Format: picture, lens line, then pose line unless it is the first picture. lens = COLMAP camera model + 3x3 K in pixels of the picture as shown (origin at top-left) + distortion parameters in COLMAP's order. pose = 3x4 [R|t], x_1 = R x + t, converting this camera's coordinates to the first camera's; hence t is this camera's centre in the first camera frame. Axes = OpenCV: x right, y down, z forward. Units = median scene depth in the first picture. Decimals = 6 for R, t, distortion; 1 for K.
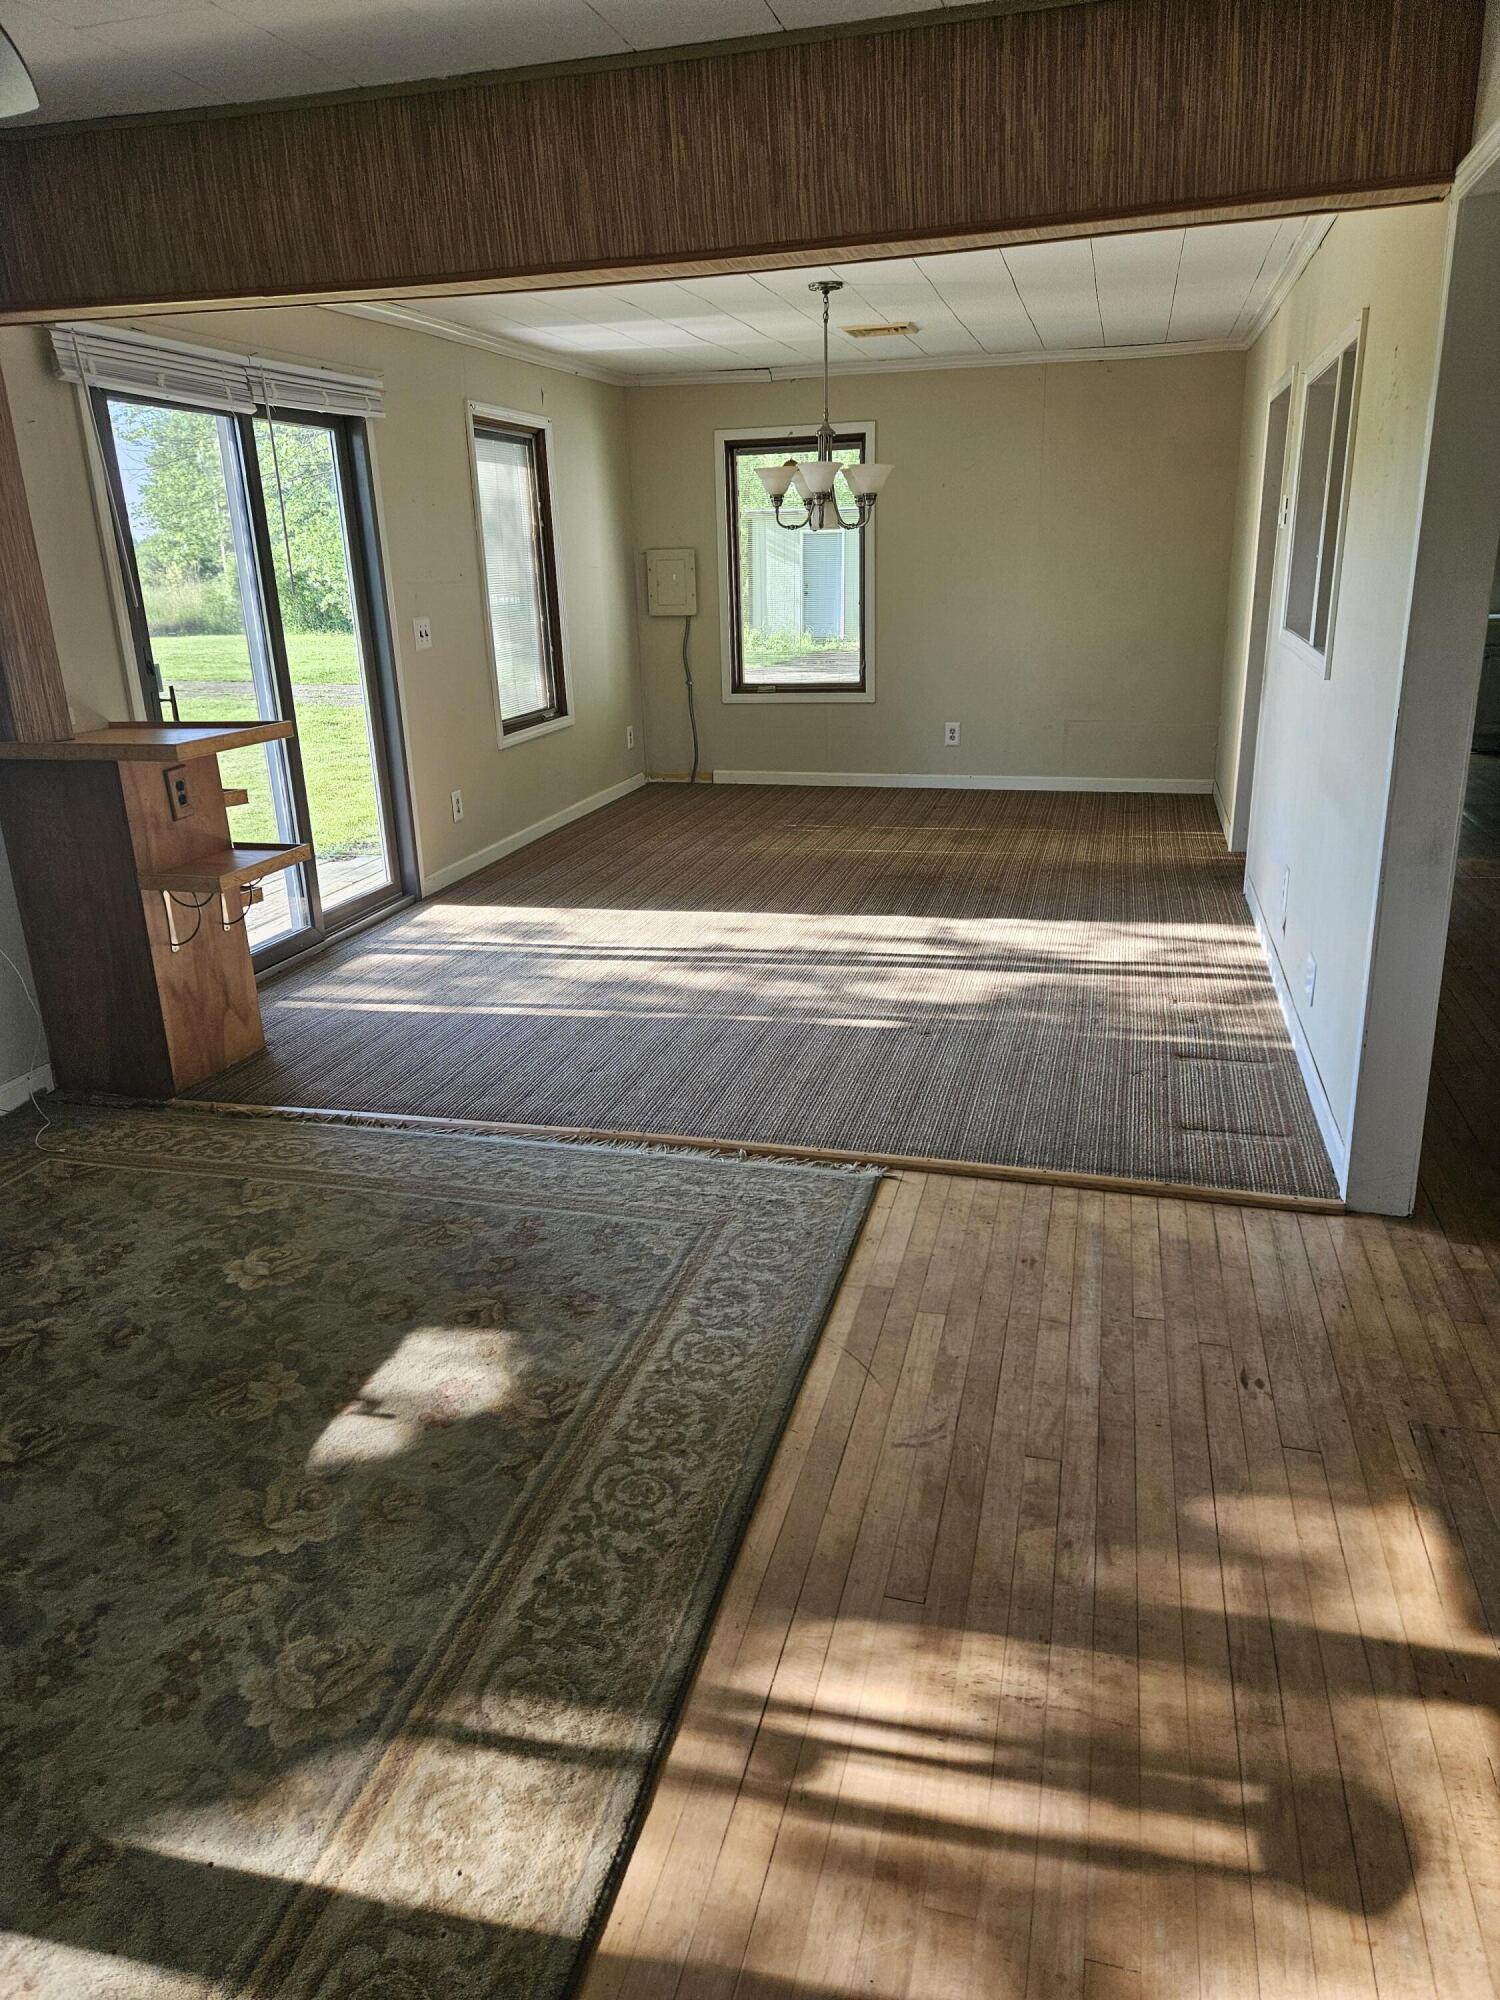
lens RADIAL K [[1311.3, 0, 741.3], [0, 1311.3, 982.2], [0, 0, 1]] dist [0.054230, -0.007820]
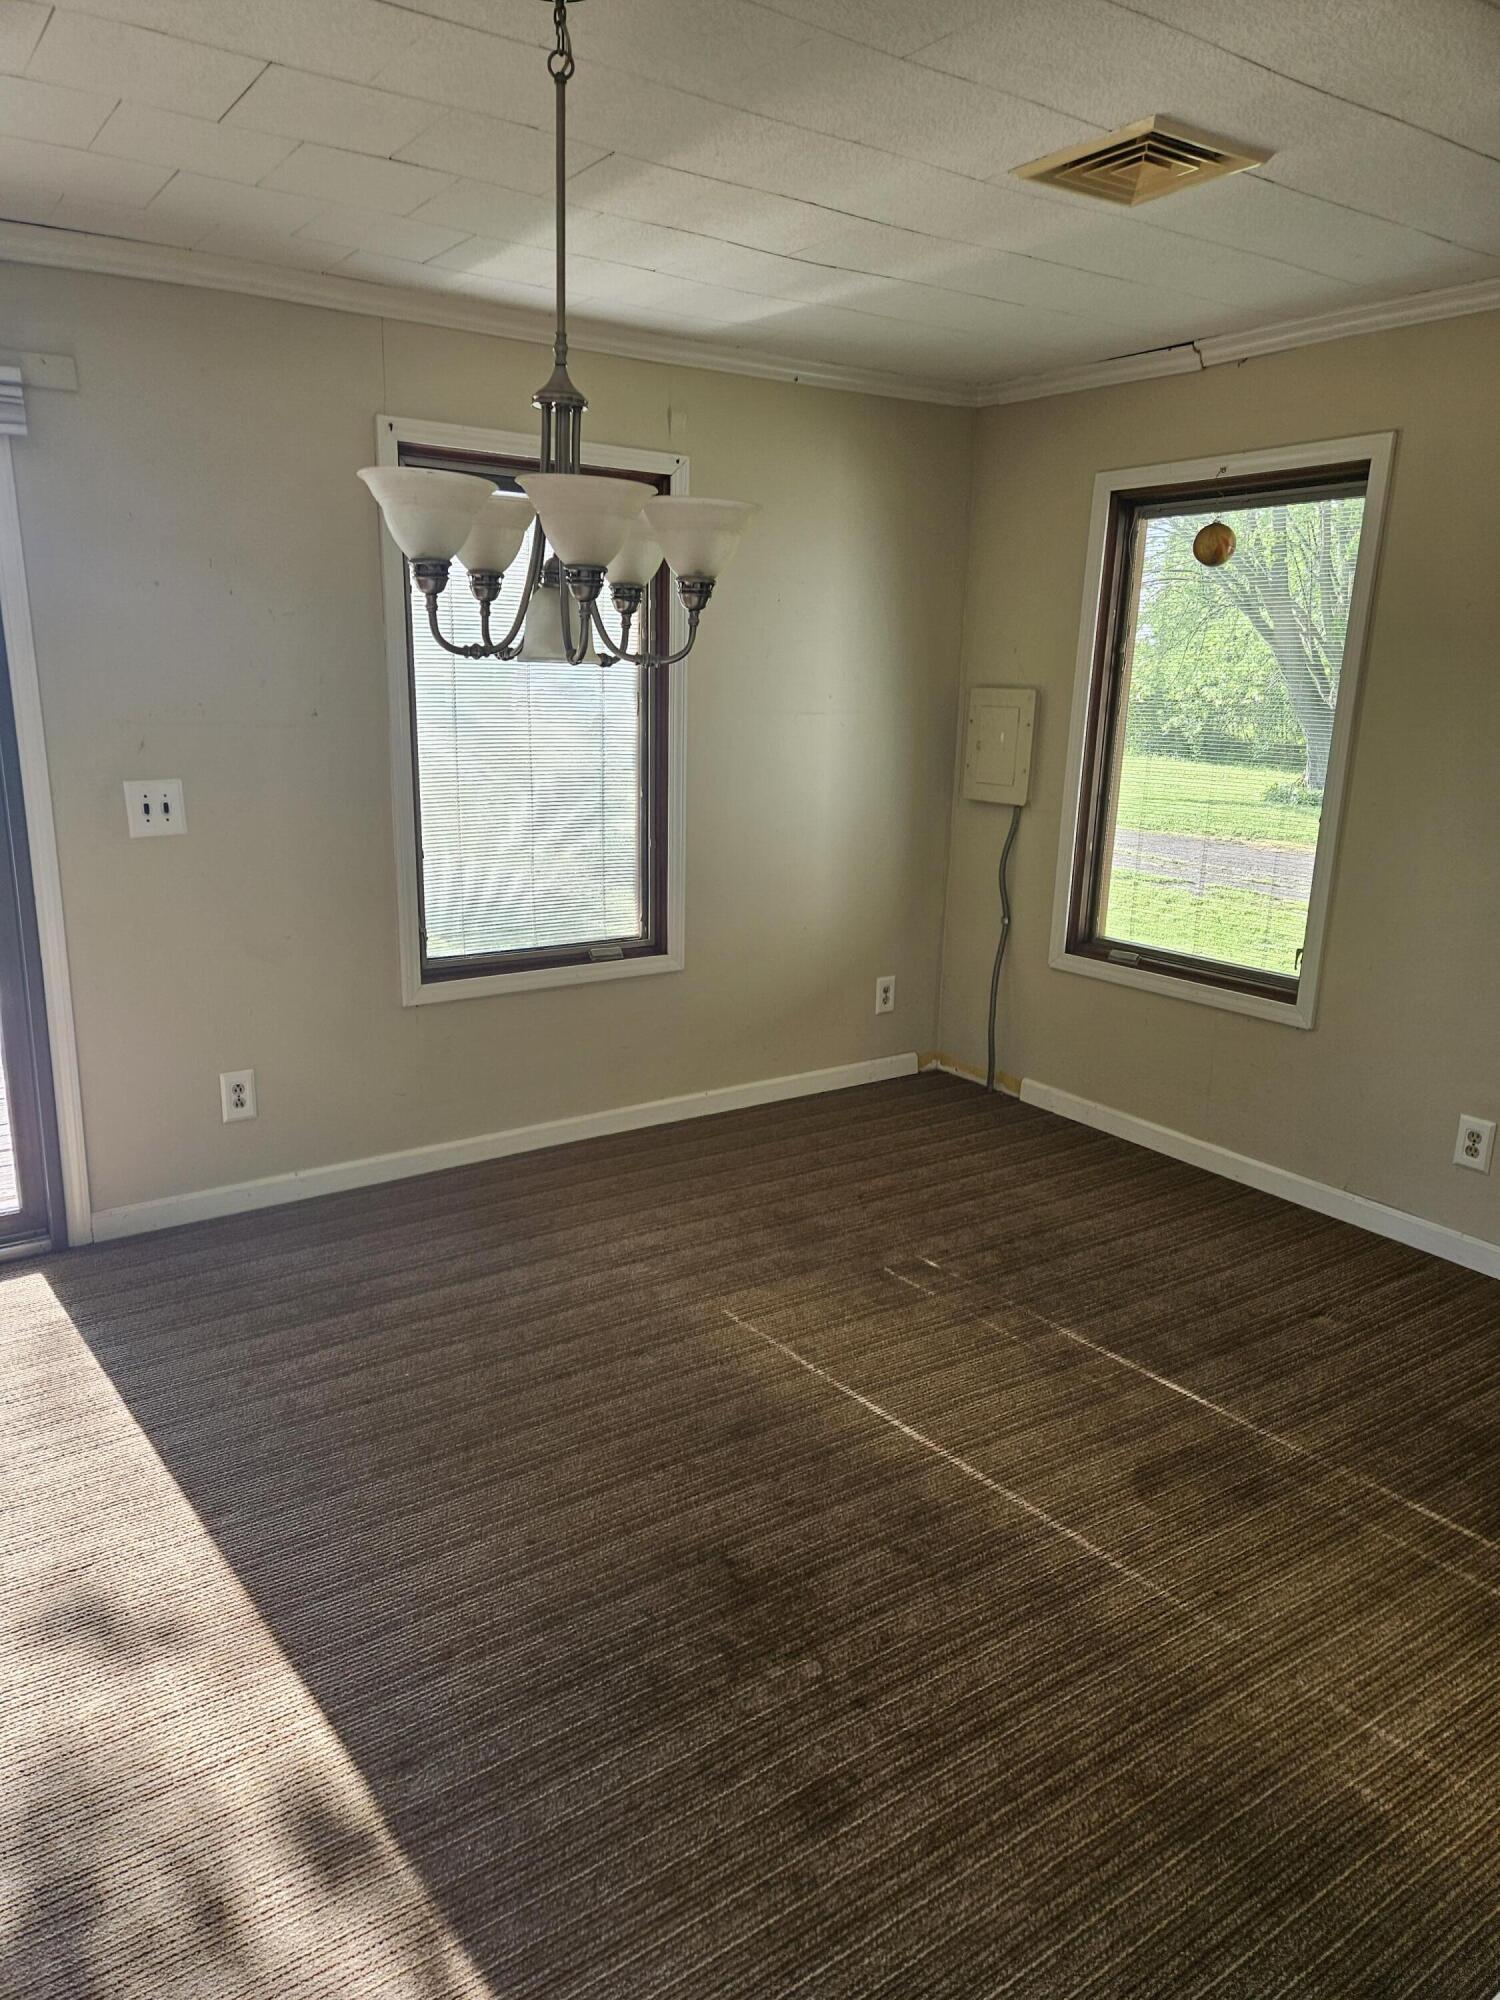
lens RADIAL K [[1311.3, 0, 742.2], [0, 1311.3, 1001.6], [0, 0, 1]] dist [0.054230, -0.007820]
pose [[0.762186, 0.199649, -0.615803, 0.438059], [-0.240183, 0.970572, 0.017391, -0.340961], [0.601153, 0.134650, 0.787708, 0.954708]]
